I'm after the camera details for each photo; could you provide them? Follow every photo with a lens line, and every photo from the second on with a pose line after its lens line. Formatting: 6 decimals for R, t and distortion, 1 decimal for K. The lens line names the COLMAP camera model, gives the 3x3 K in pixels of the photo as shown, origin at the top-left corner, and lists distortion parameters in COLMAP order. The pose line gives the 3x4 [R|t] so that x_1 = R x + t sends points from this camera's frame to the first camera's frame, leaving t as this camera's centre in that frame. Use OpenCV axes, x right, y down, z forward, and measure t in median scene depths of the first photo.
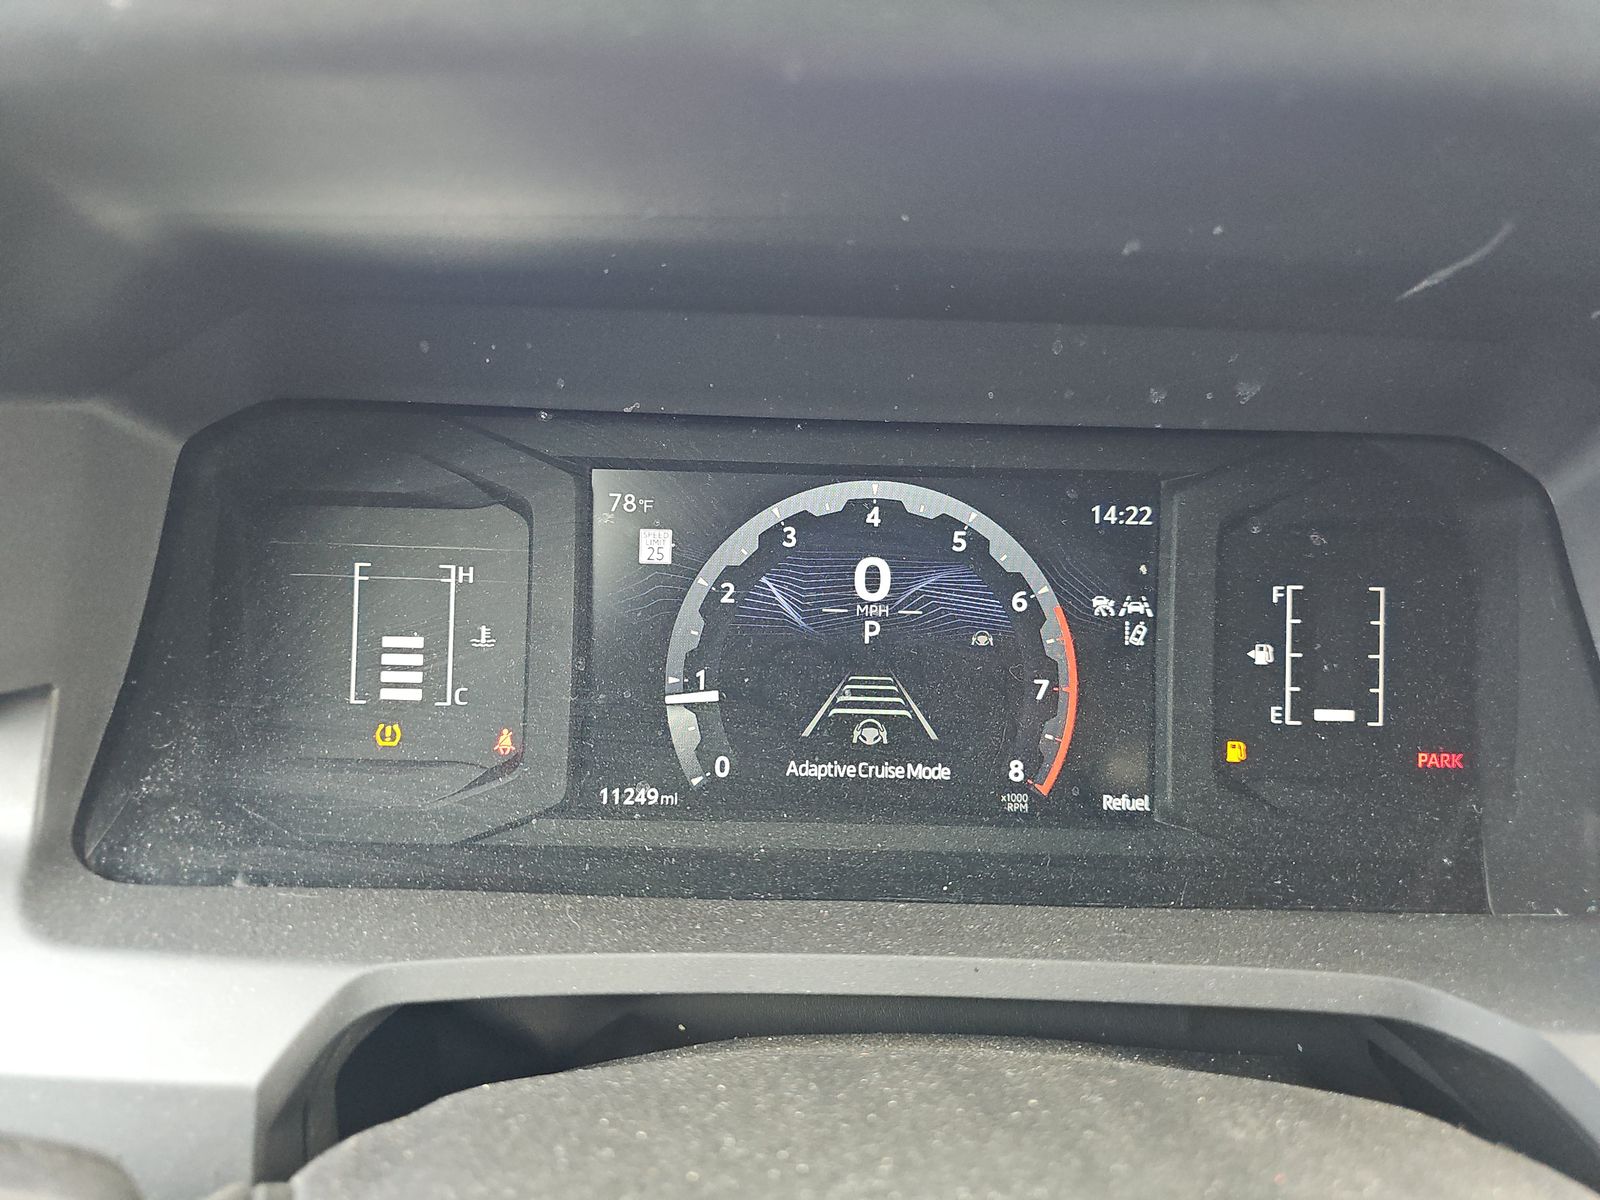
lens RADIAL K [[1051.1, 0, 810.4], [0, 1051.1, 595.4], [0, 0, 1]] dist [0.039067, -0.023545]
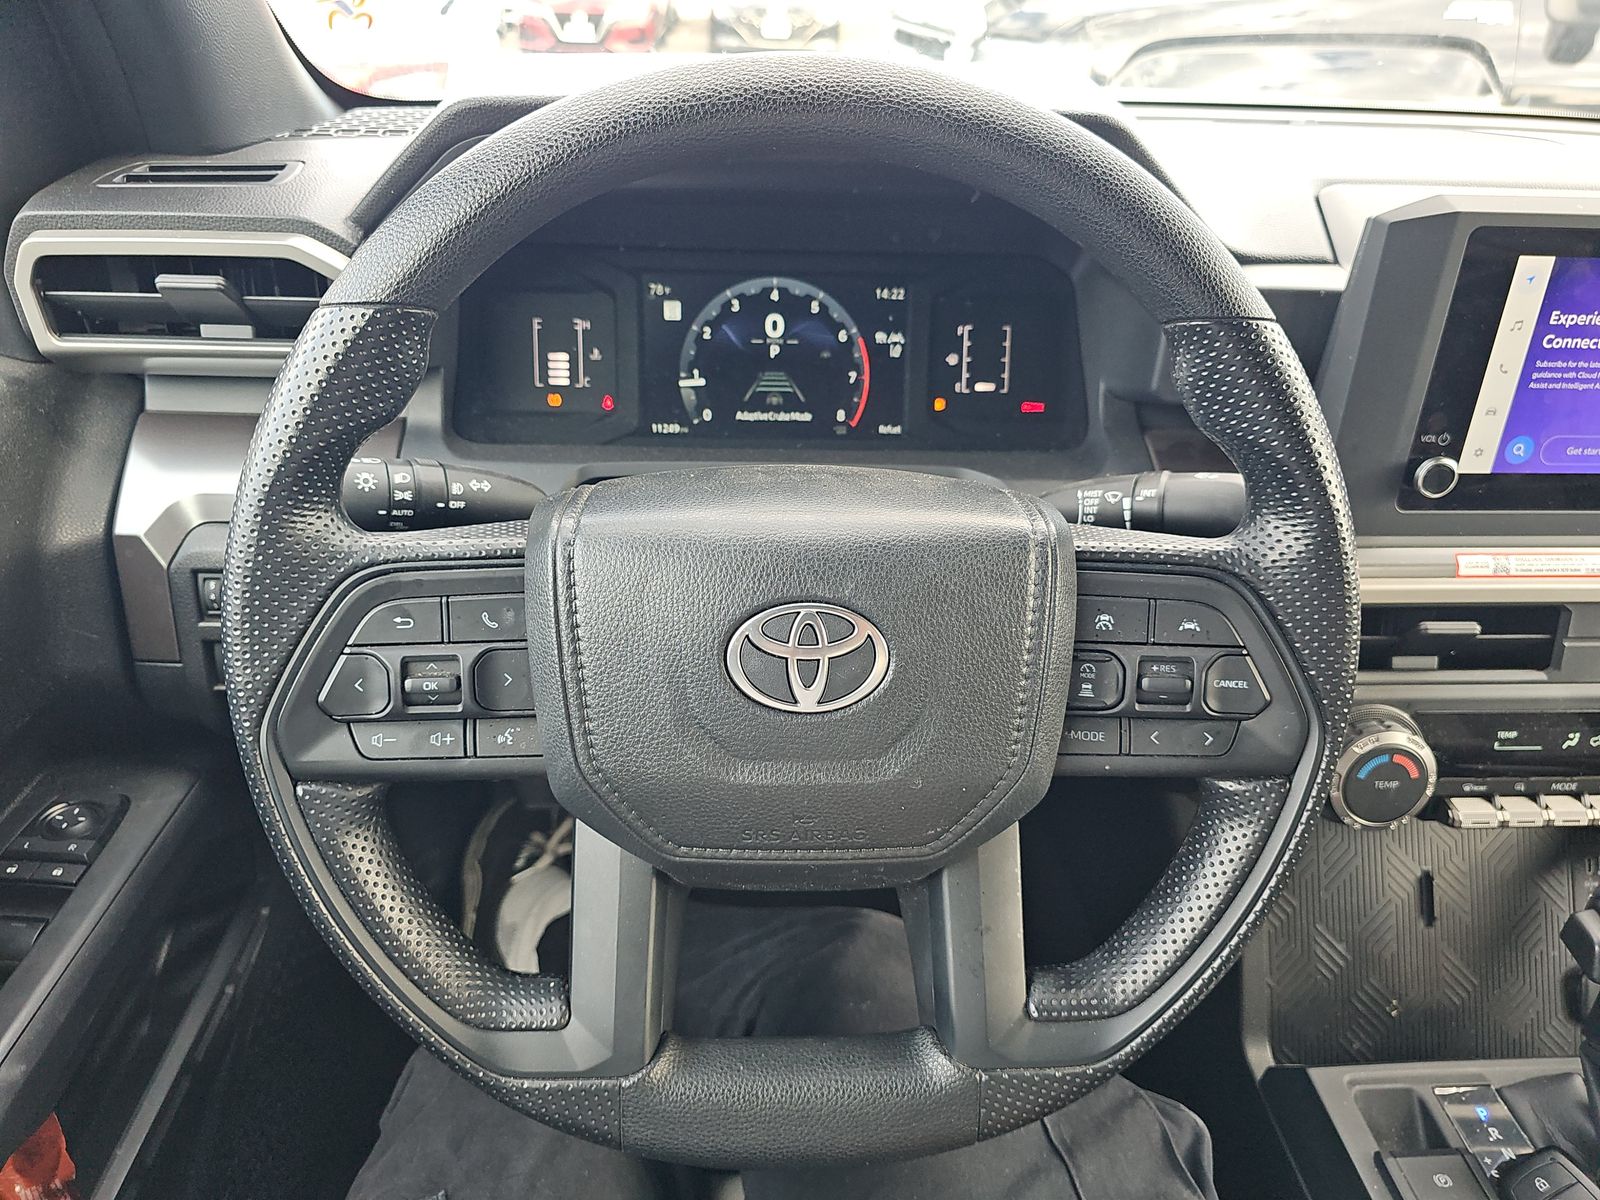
lens RADIAL K [[999.6, 0, 800.0], [0, 999.6, 600.0], [0, 0, 1]] dist [0.037235, -0.043820]
pose [[0.999496, -0.016419, 0.027159, 0.046638], [0.010293, 0.977221, 0.211974, 0.099162], [-0.030021, -0.211587, 0.976898, -1.124742]]
